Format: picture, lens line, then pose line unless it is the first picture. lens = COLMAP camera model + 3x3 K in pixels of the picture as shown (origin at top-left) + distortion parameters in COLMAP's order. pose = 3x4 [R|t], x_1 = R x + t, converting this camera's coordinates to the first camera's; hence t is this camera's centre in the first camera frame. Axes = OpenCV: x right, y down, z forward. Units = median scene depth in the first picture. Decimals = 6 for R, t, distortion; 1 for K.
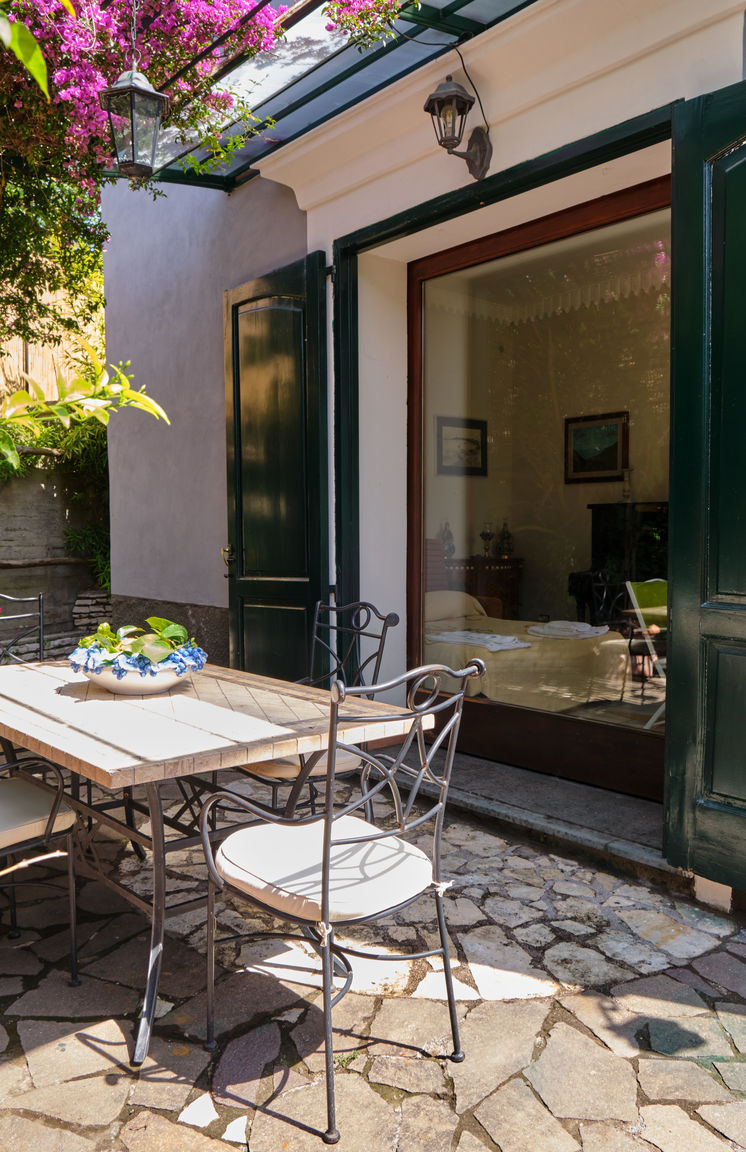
lens RADIAL K [[885.2, 0, 367.6], [0, 885.2, 577.4], [0, 0, 1]] dist [-0.008152, 0.013335]
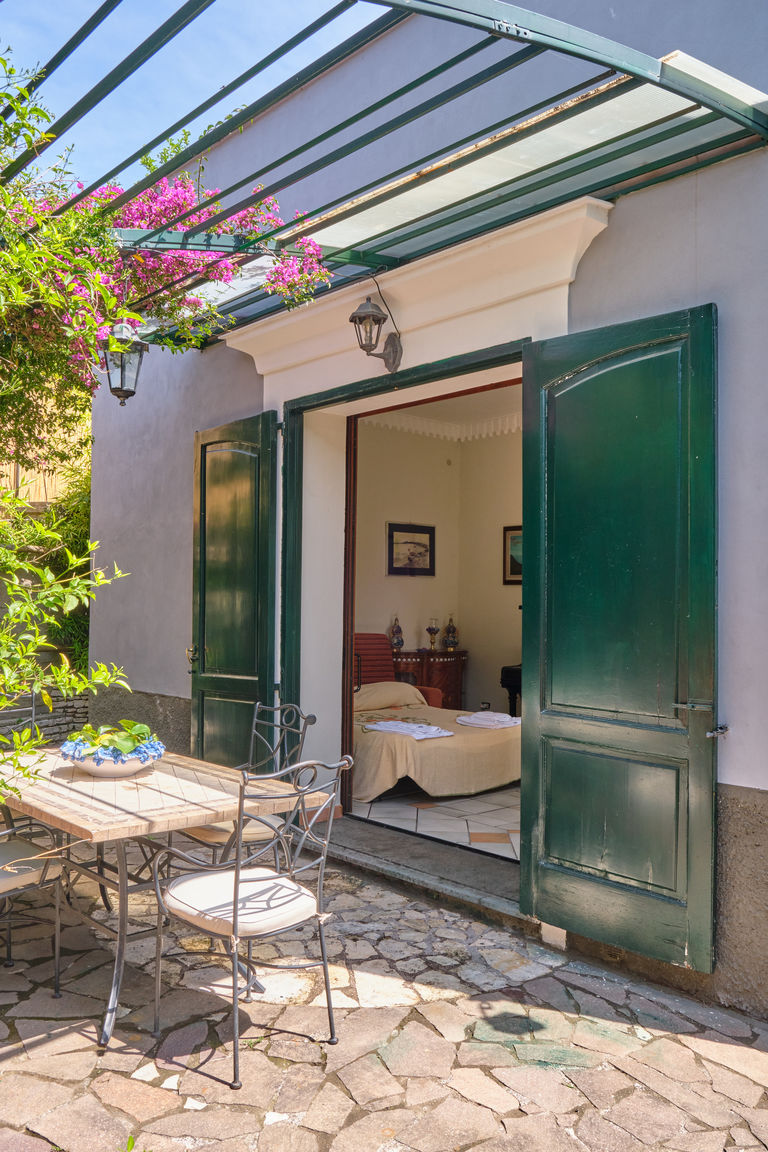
lens RADIAL K [[907.5, 0, 384.7], [0, 907.5, 583.0], [0, 0, 1]] dist [-0.006967, -0.012108]
pose [[0.999188, 0.015576, 0.037147, 0.081620], [-0.012766, 0.997124, -0.074700, -0.053152], [-0.038203, 0.074165, 0.996514, -0.337155]]
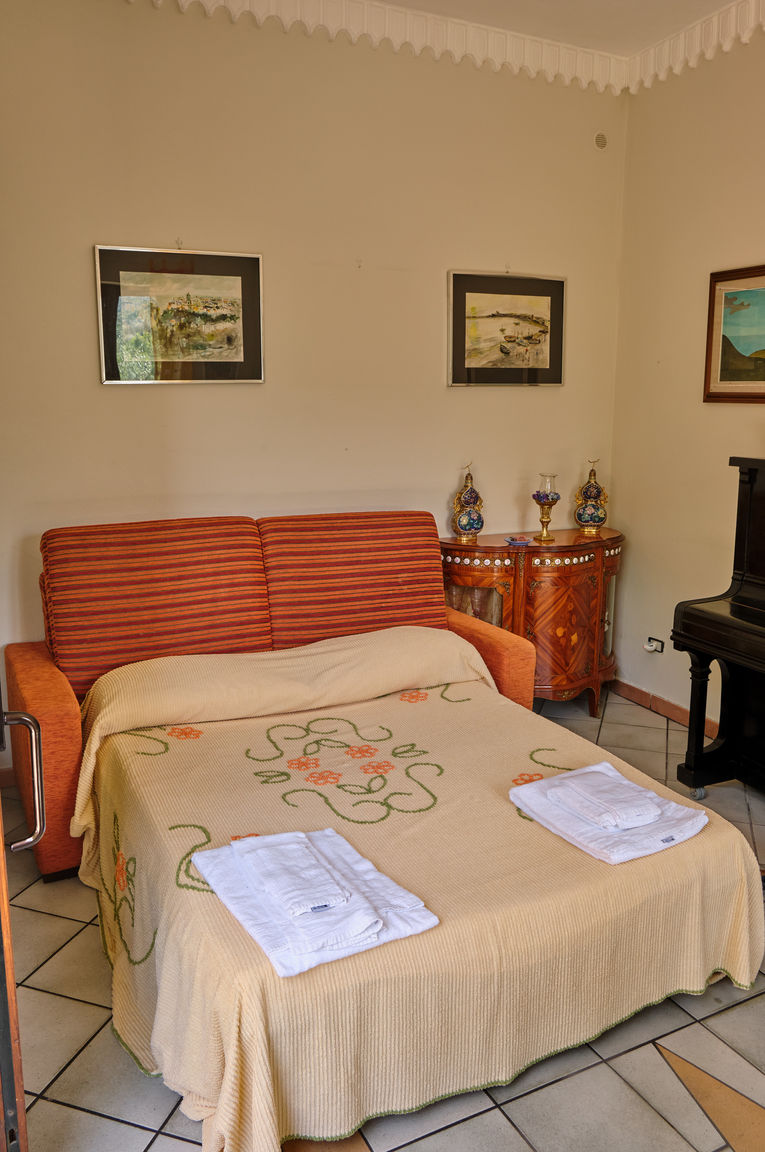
lens RADIAL K [[907.5, 0, 379.6], [0, 907.5, 544.6], [0, 0, 1]] dist [-0.006967, -0.012108]
pose [[0.975837, 0.040541, -0.214708, 0.398657], [-0.015886, 0.993200, 0.115334, -0.207879], [0.217924, -0.109136, 0.969845, 1.117632]]
